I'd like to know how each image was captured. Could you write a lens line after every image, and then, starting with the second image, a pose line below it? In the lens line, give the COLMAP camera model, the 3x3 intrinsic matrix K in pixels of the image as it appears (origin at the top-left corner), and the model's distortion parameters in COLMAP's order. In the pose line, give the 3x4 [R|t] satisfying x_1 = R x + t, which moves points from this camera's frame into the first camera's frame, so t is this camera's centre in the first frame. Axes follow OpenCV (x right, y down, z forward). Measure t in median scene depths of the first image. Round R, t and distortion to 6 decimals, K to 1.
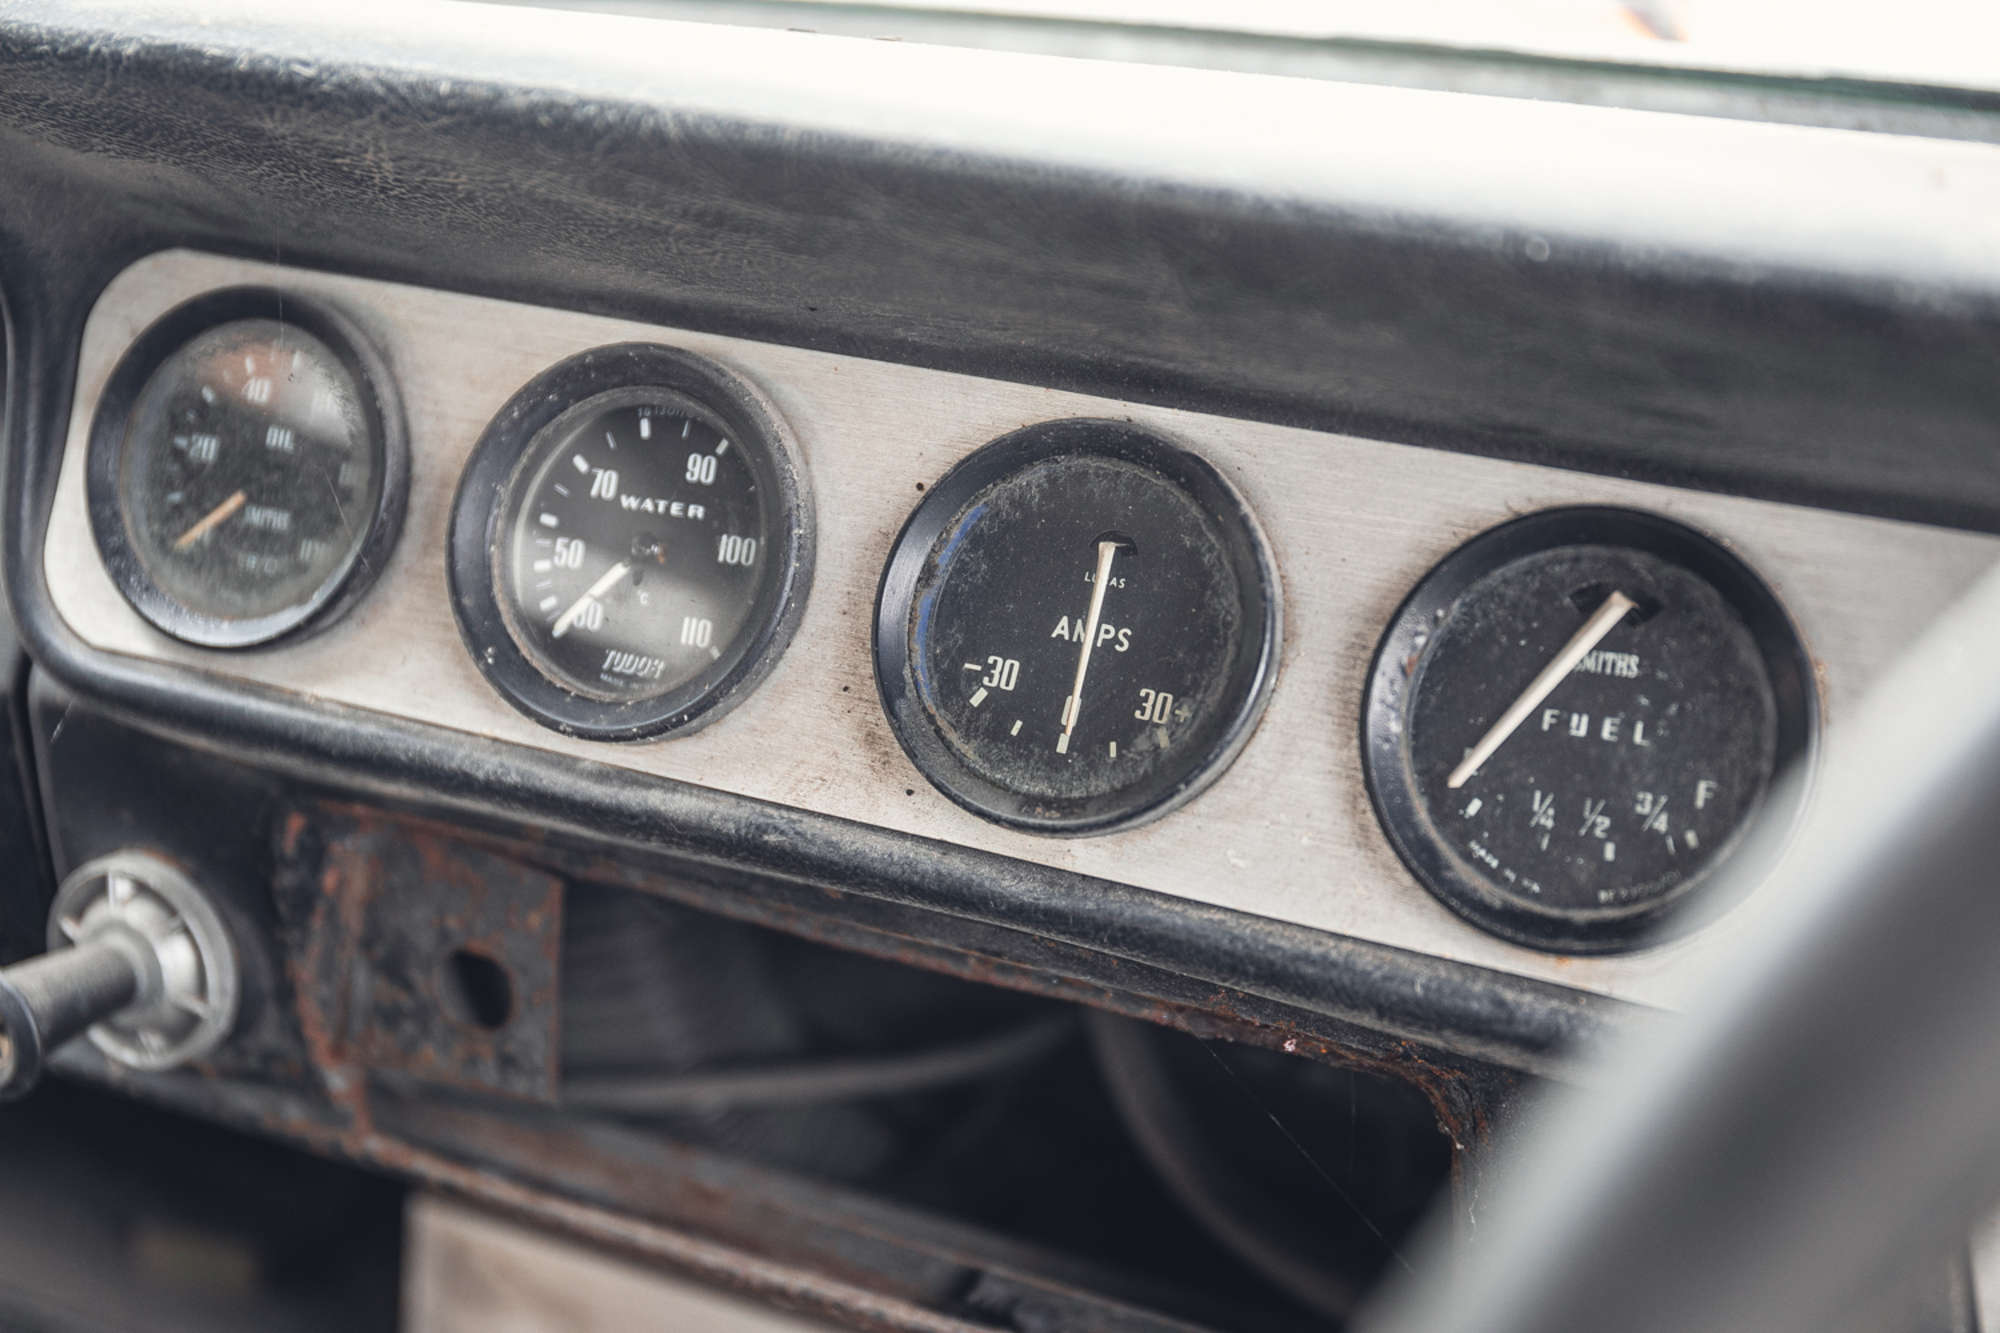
lens RADIAL K [[2873.2, 0, 1003.2], [0, 2873.2, 663.7], [0, 0, 1]] dist [0.045420, 0.000000]
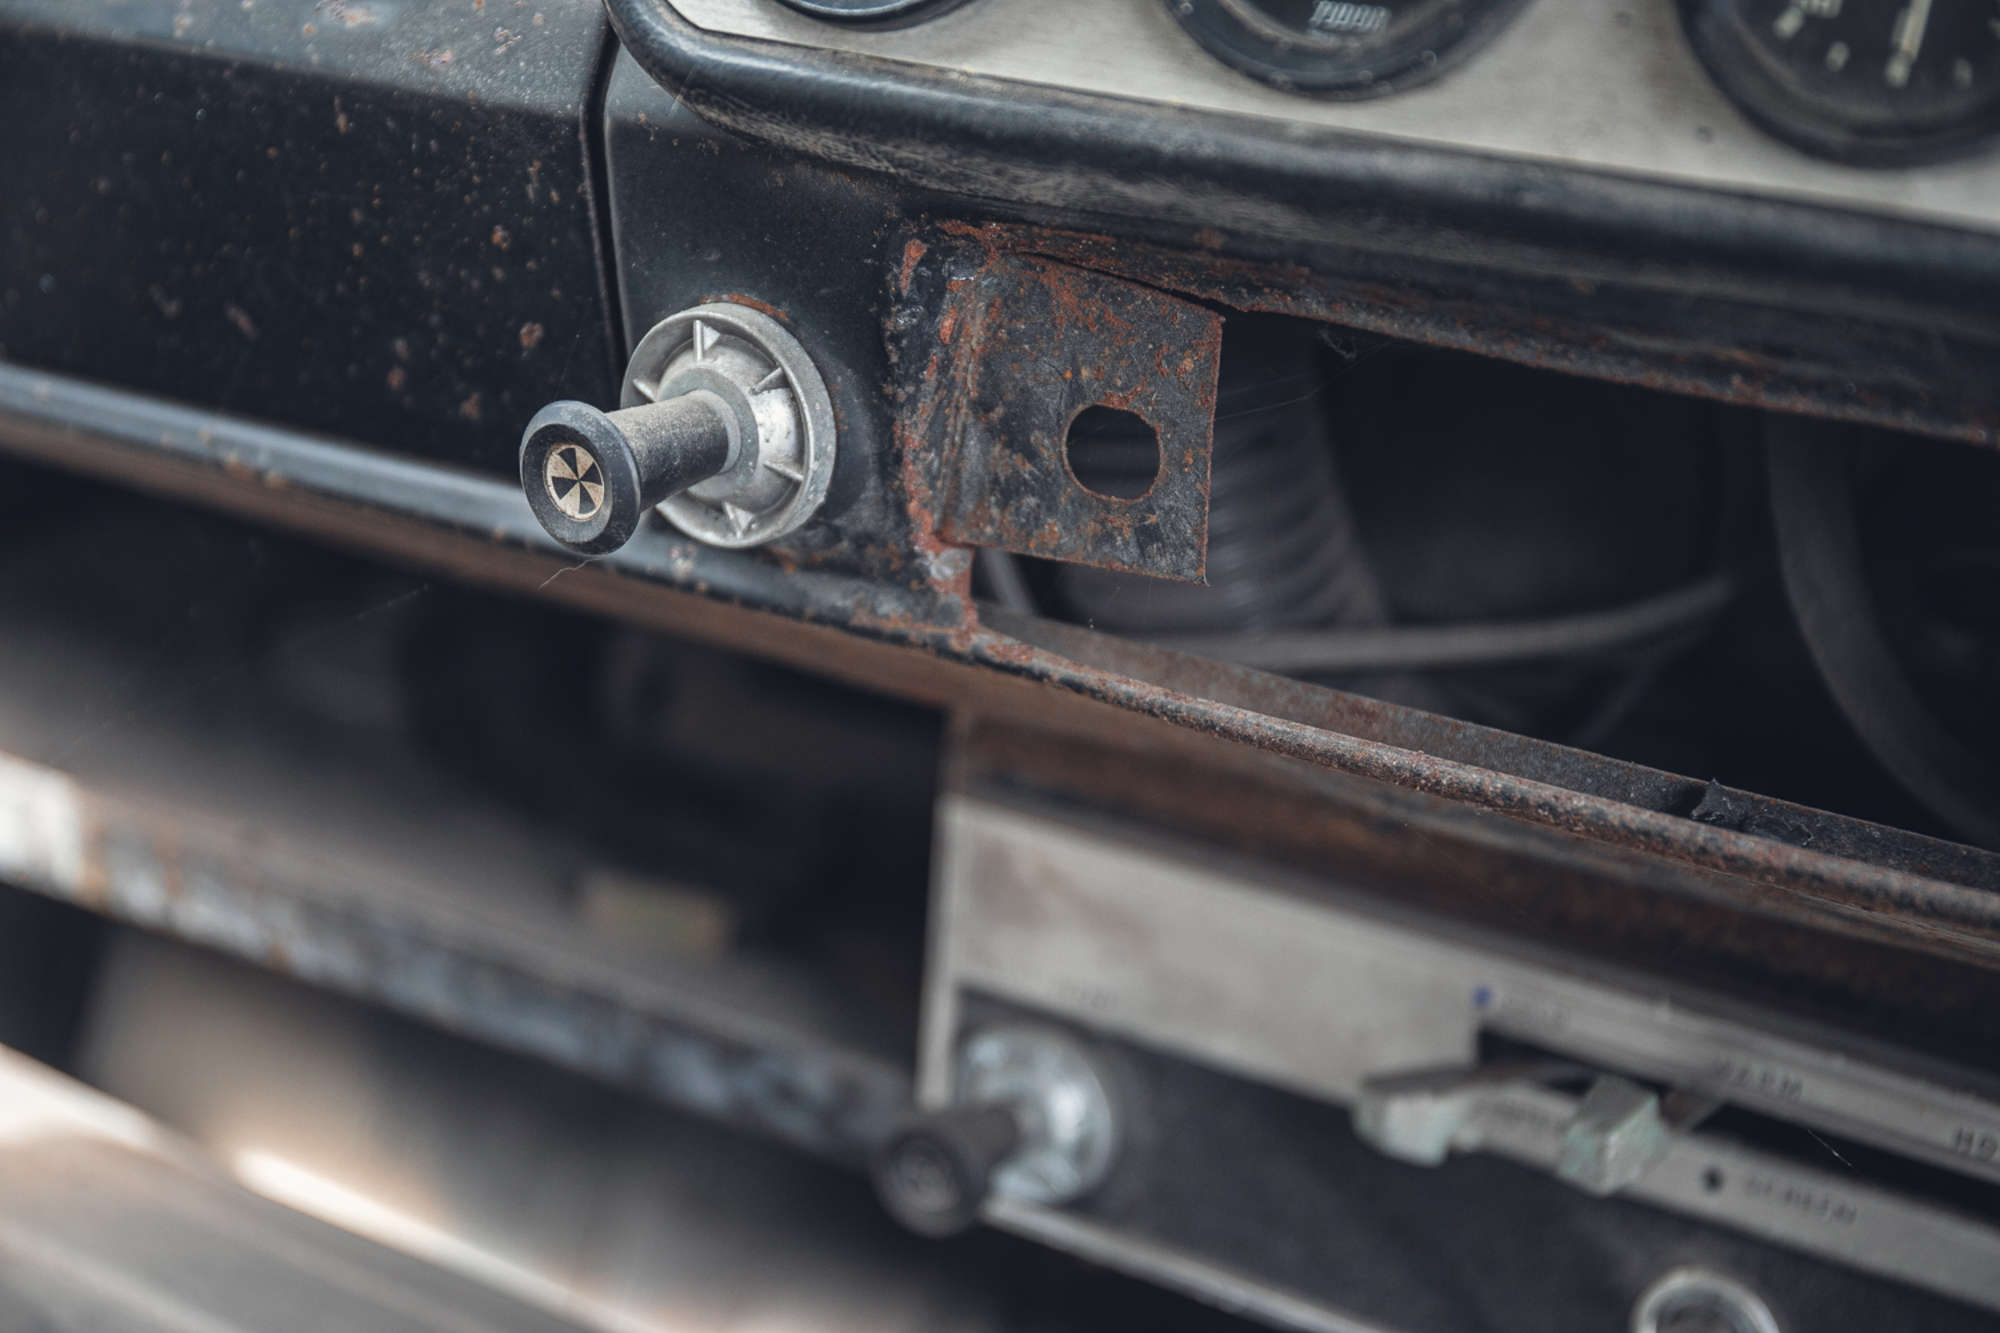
lens RADIAL K [[3409.2, 0, 995.5], [0, 3409.2, 666.5], [0, 0, 1]] dist [0.039815, 0.000000]
pose [[0.993032, 0.015233, -0.116853, -0.098734], [-0.007742, 0.997901, 0.064290, 0.113405], [0.117587, -0.062938, 0.991066, -0.024314]]
